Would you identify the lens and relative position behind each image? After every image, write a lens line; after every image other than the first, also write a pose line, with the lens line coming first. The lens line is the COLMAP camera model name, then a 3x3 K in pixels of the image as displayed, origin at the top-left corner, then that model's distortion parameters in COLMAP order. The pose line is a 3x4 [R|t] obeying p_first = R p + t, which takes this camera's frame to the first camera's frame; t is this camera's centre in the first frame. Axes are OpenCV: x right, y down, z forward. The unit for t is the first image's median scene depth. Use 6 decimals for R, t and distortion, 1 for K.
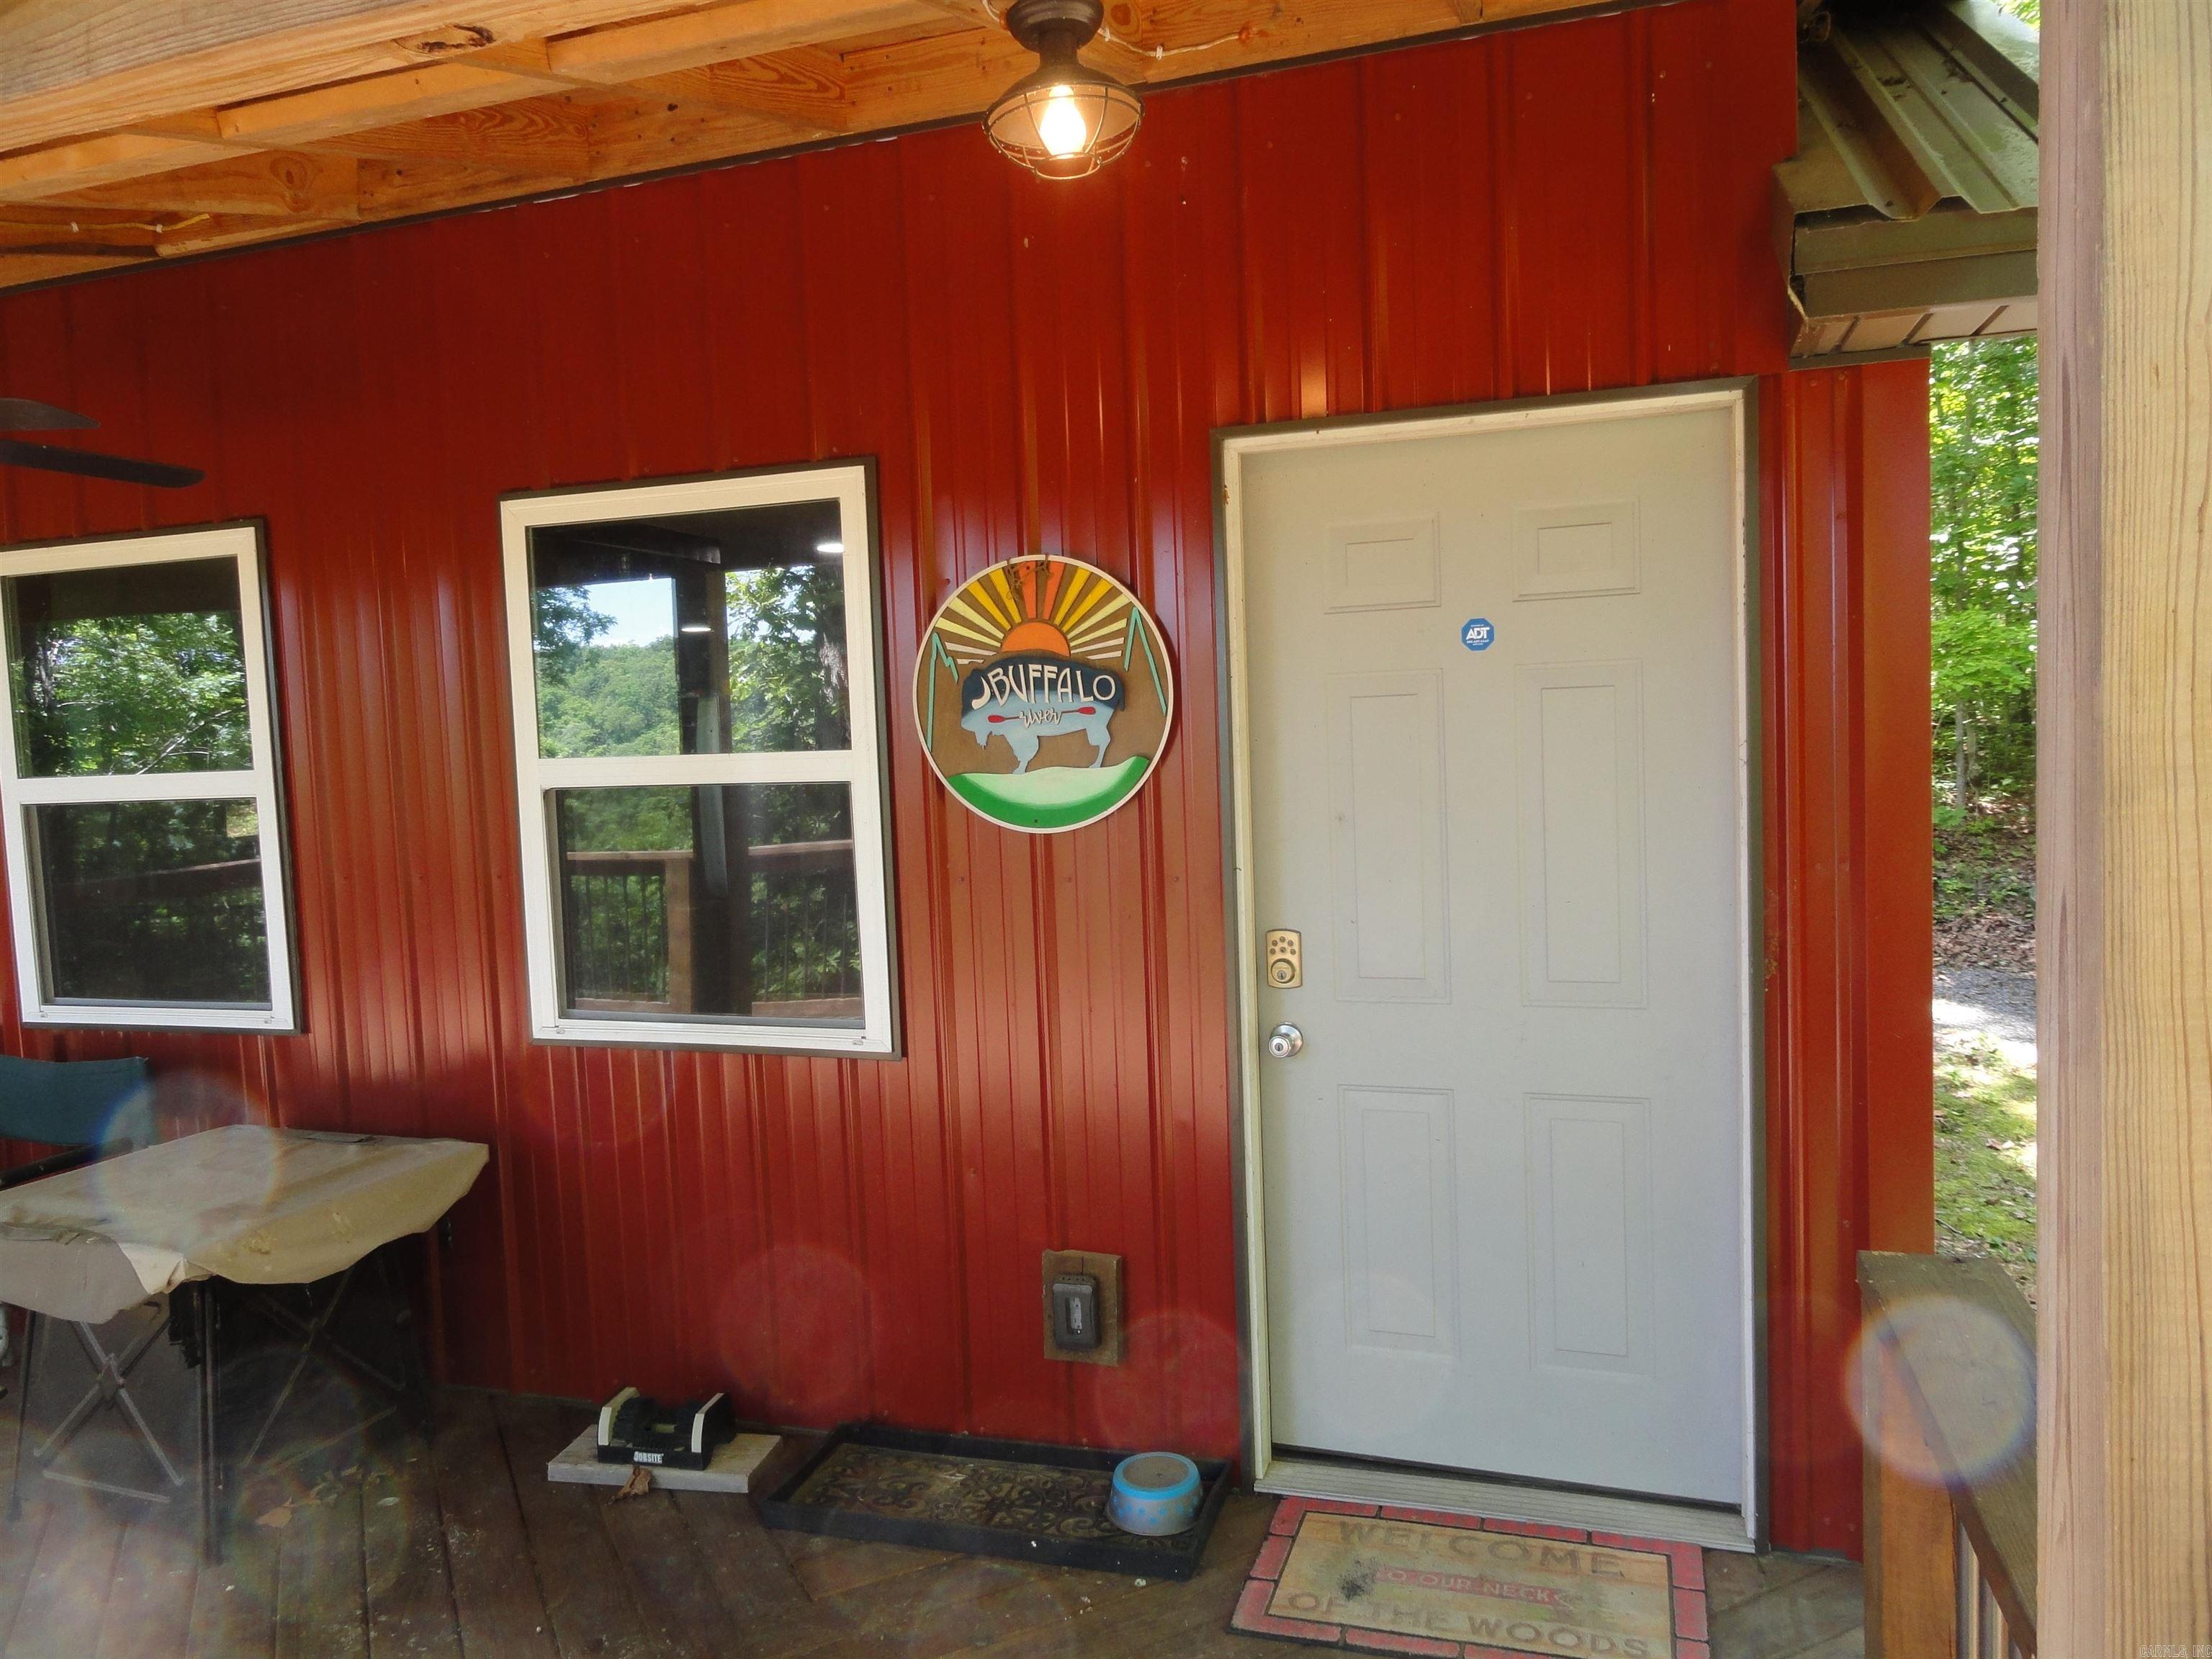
lens RADIAL K [[1530.0, 0, 1094.5], [0, 1530.0, 828.3], [0, 0, 1]] dist [-0.008247, 0.012043]
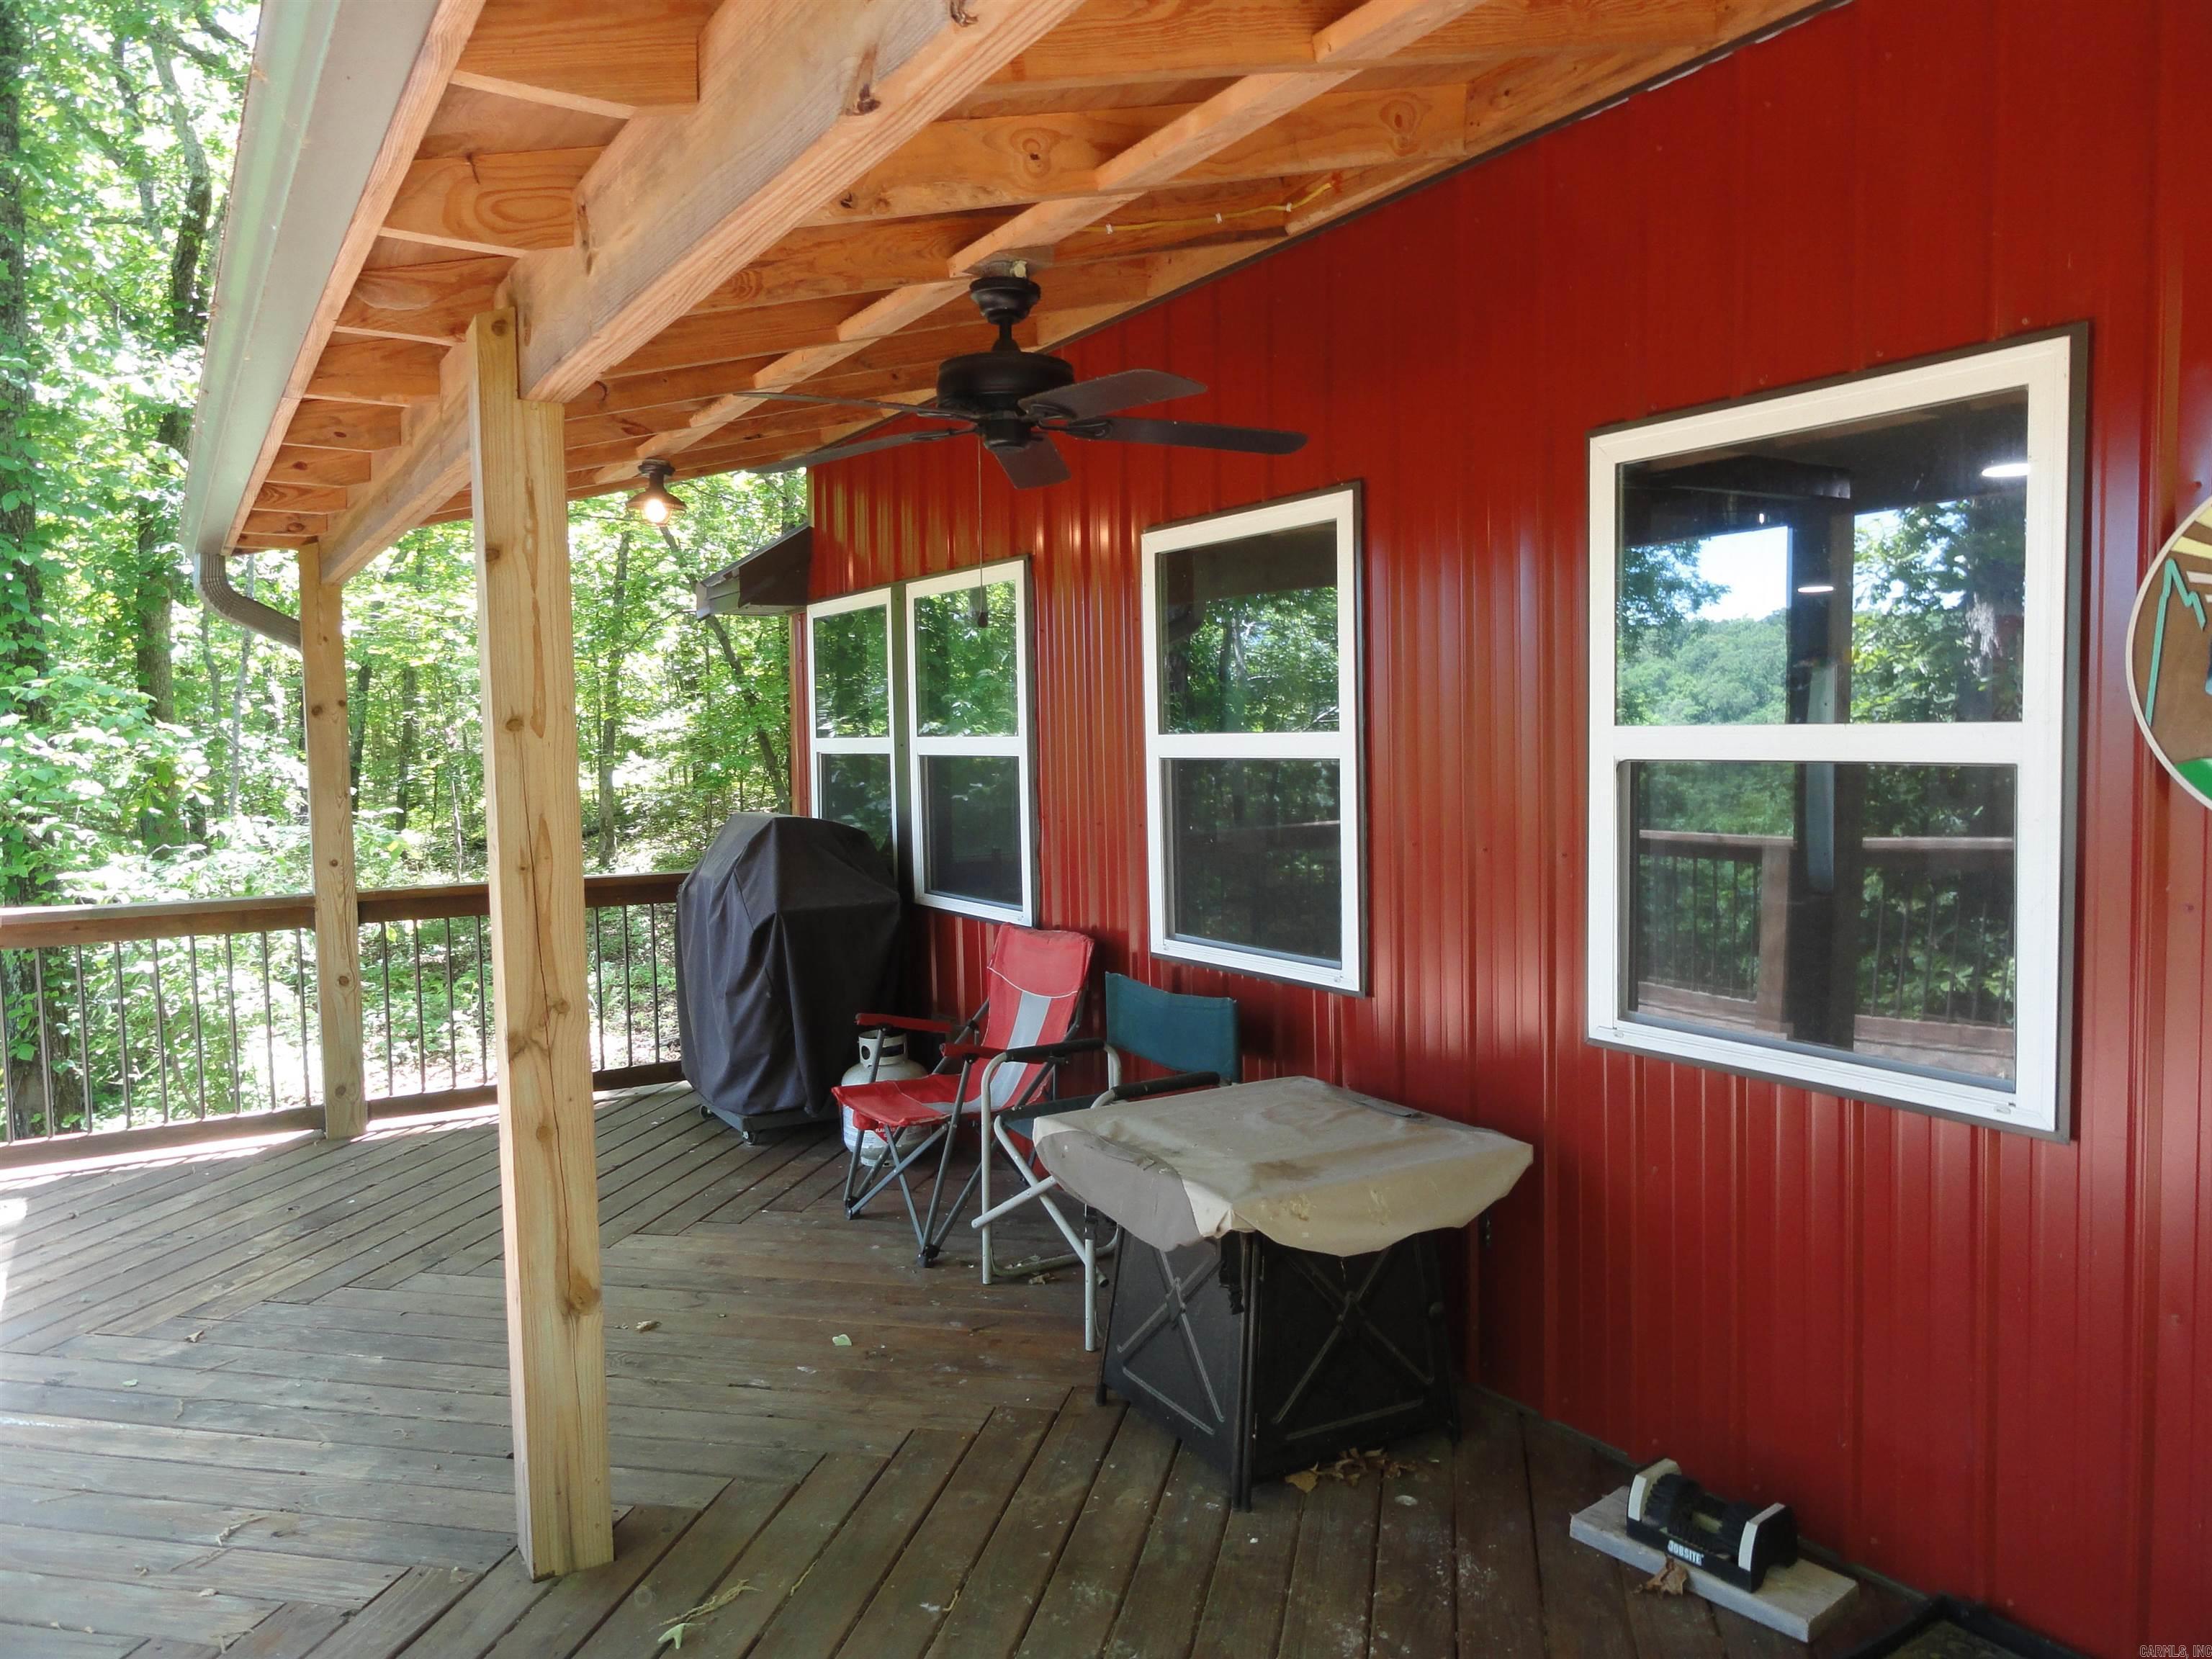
lens RADIAL K [[1530.0, 0, 1108.8], [0, 1530.0, 825.4], [0, 0, 1]] dist [-0.008247, 0.012043]
pose [[0.775312, 0.062070, -0.628521, -0.031209], [-0.053240, 0.998040, 0.032887, -0.001418], [0.629331, 0.007965, 0.777097, 0.132133]]
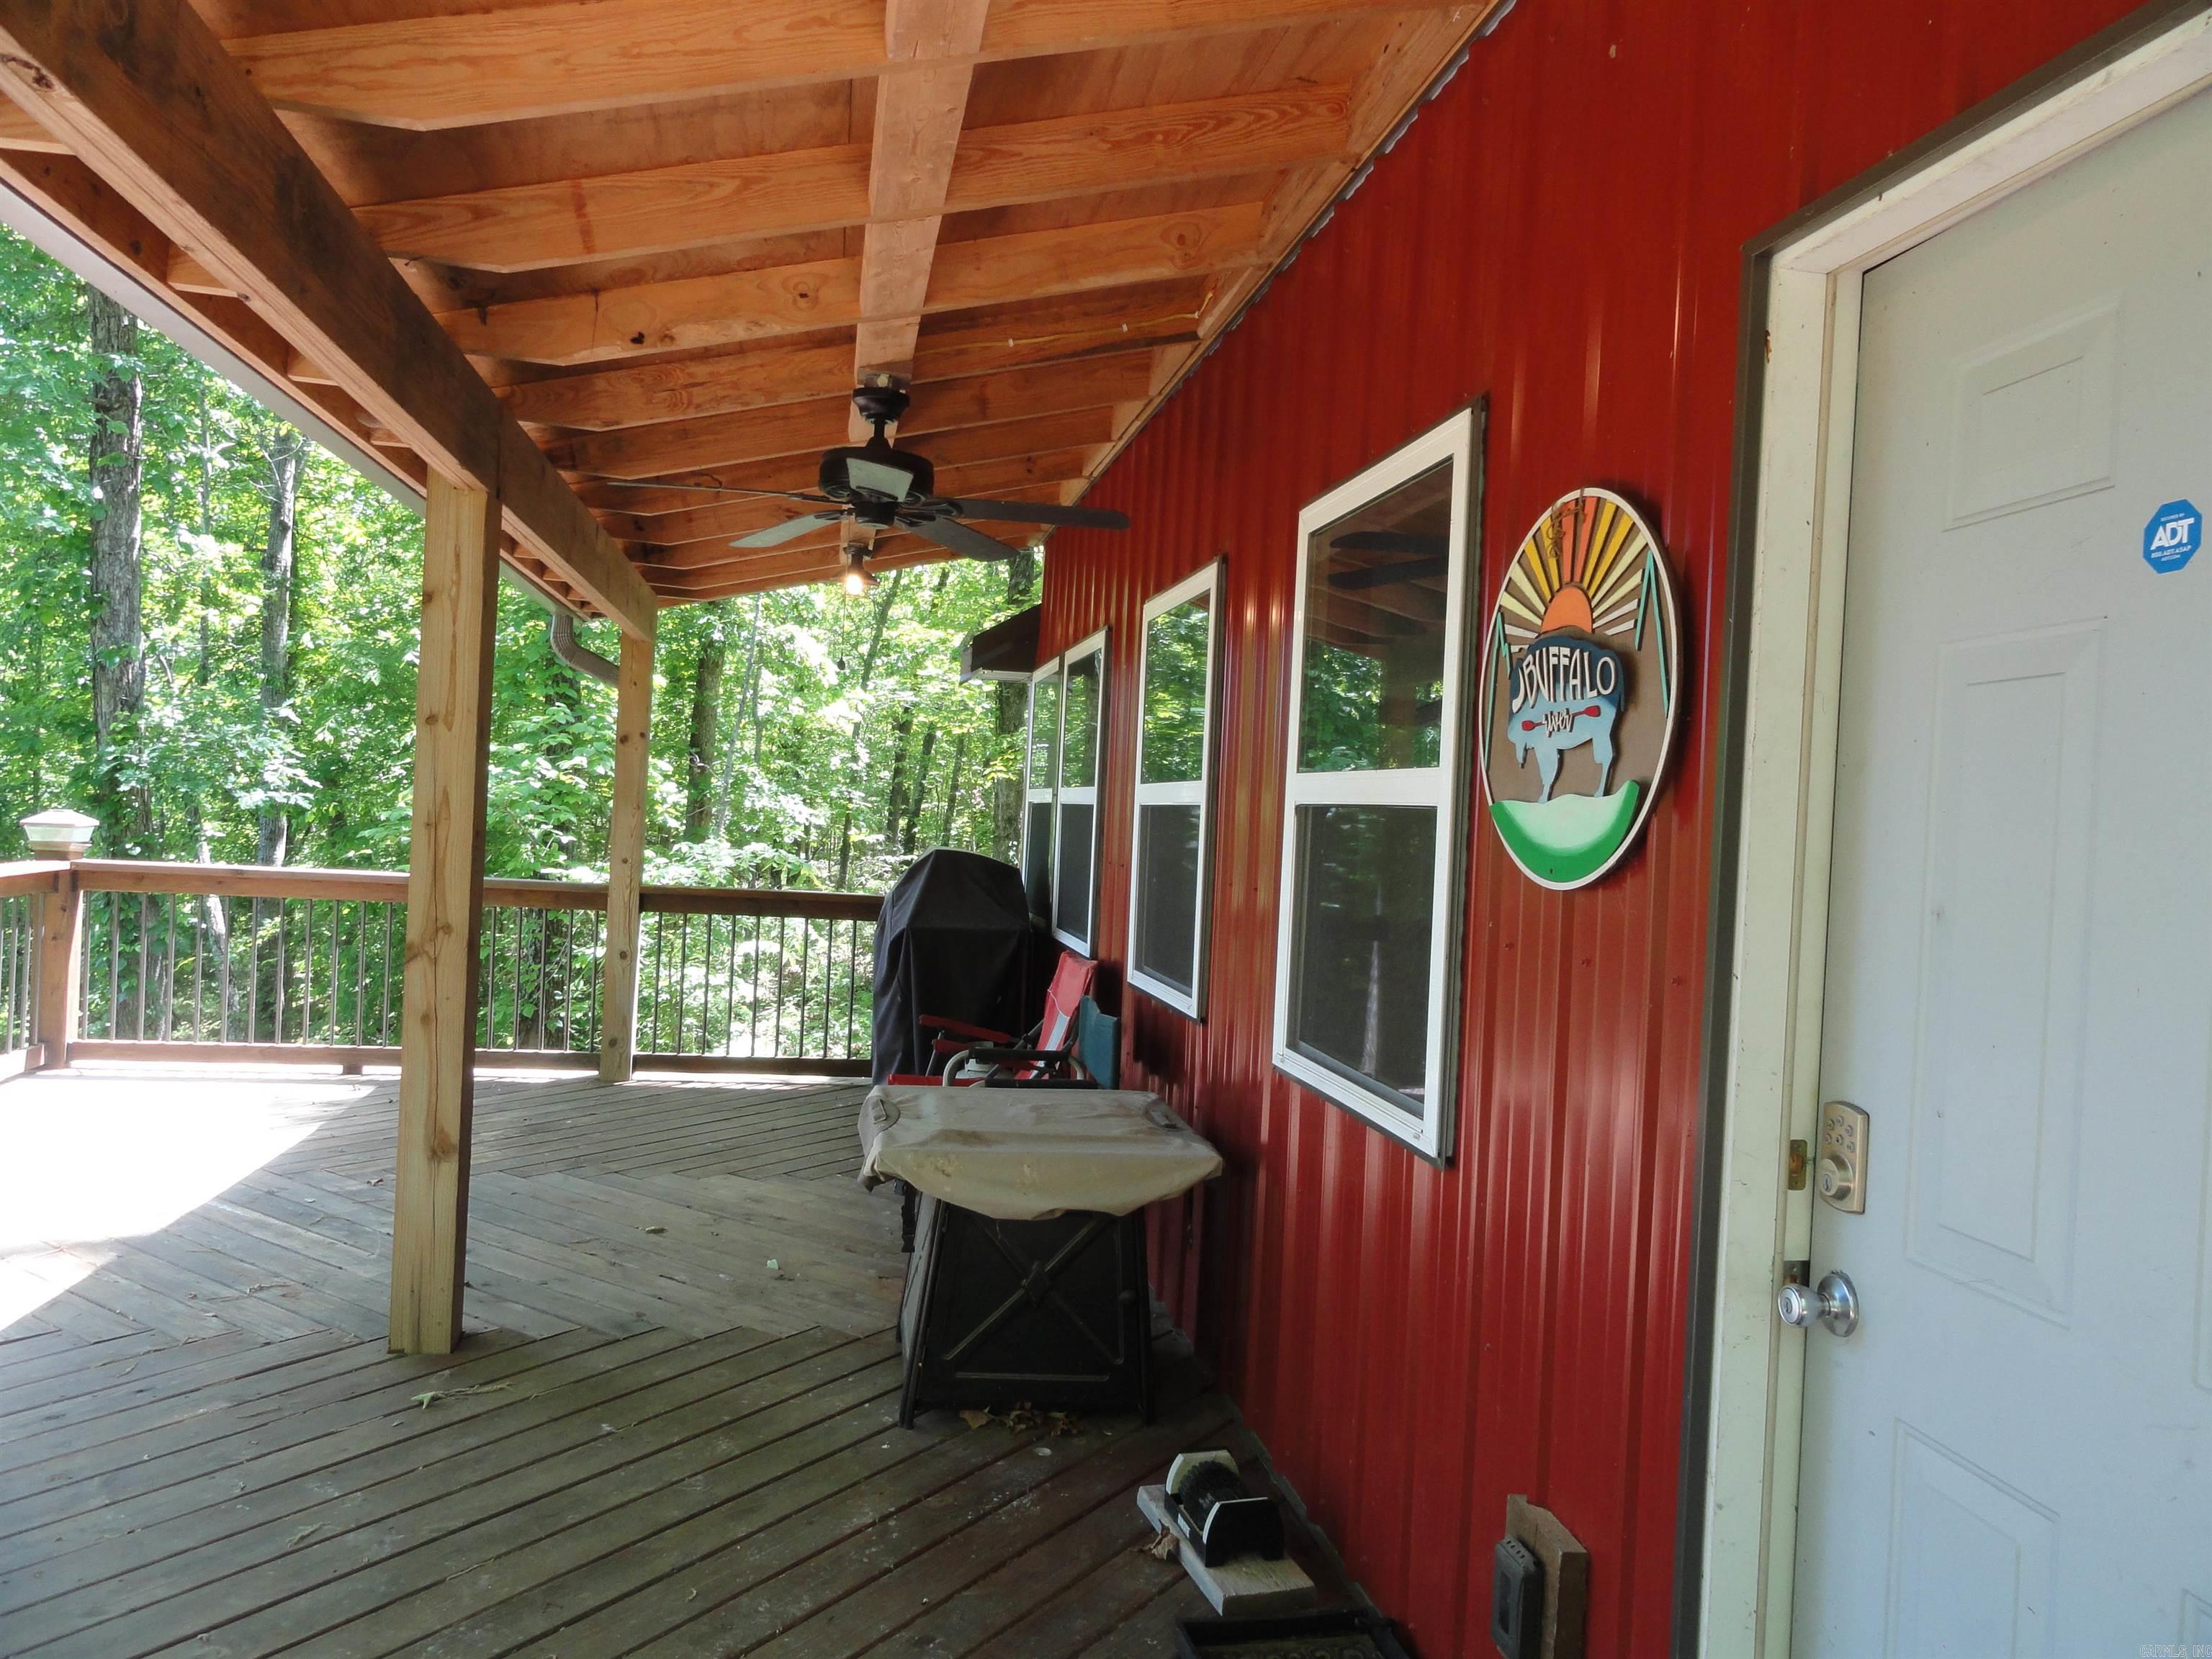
lens RADIAL K [[1530.0, 0, 1111.2], [0, 1530.0, 828.6], [0, 0, 1]] dist [-0.008247, 0.012043]
pose [[0.488107, 0.068393, -0.870100, 0.438302], [-0.125740, 0.992035, 0.007440, -0.003758], [0.863679, 0.105775, 0.492819, 0.449599]]
